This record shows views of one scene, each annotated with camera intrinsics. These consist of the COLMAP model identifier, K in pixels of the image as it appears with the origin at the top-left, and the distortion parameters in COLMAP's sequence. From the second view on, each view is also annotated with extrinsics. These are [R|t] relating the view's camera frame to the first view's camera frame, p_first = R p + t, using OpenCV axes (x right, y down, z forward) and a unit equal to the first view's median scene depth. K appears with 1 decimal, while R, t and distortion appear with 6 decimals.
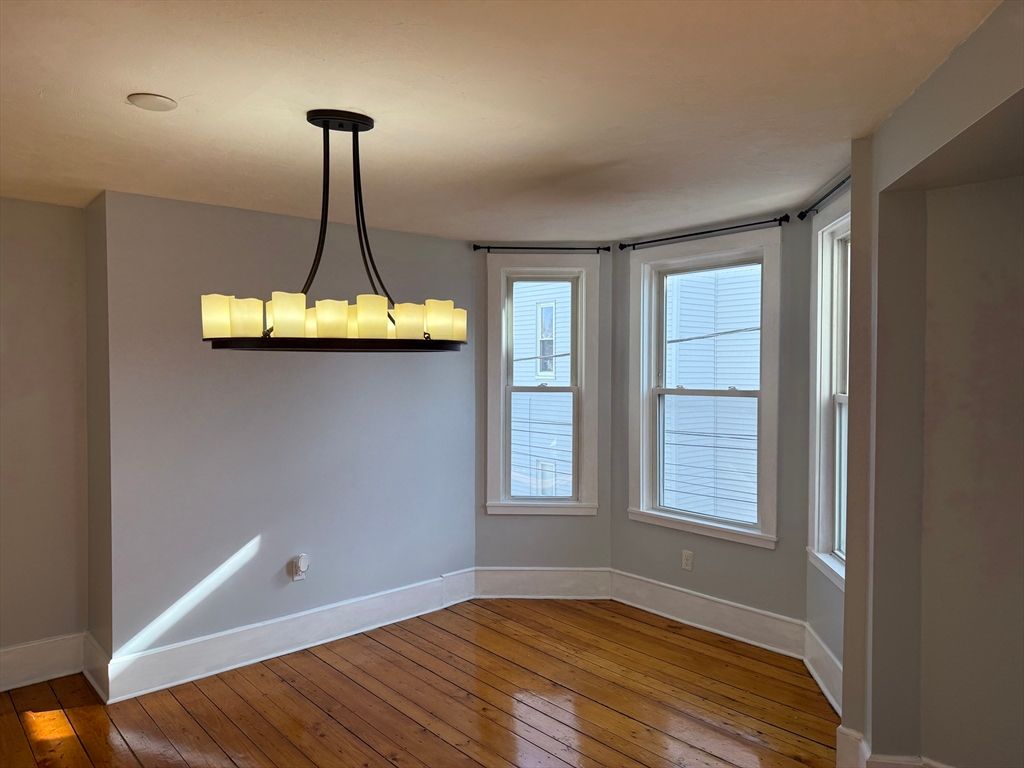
lens RADIAL K [[713.1, 0, 498.4], [0, 713.1, 368.9], [0, 0, 1]] dist [0.033215, -0.034866]
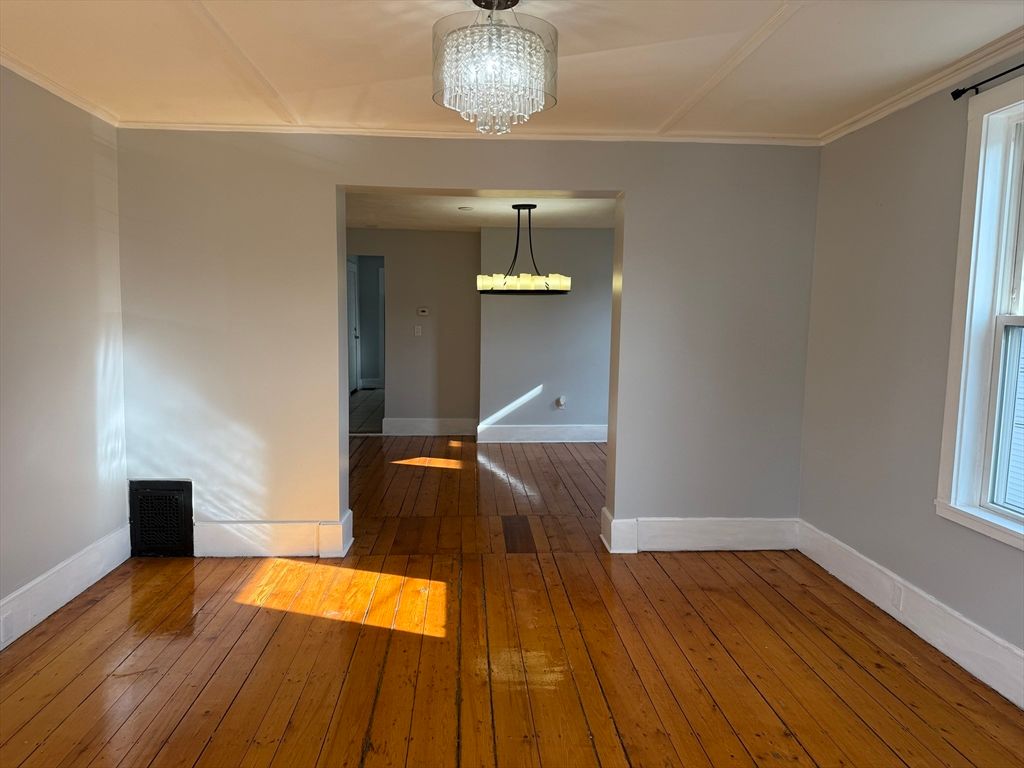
lens RADIAL K [[713.1, 0, 501.6], [0, 713.1, 383.0], [0, 0, 1]] dist [0.033215, -0.034866]
pose [[0.790522, 0.069850, -0.608437, 0.819725], [-0.014584, 0.995340, 0.095318, 0.030231], [0.612260, -0.066478, 0.787857, -0.698889]]
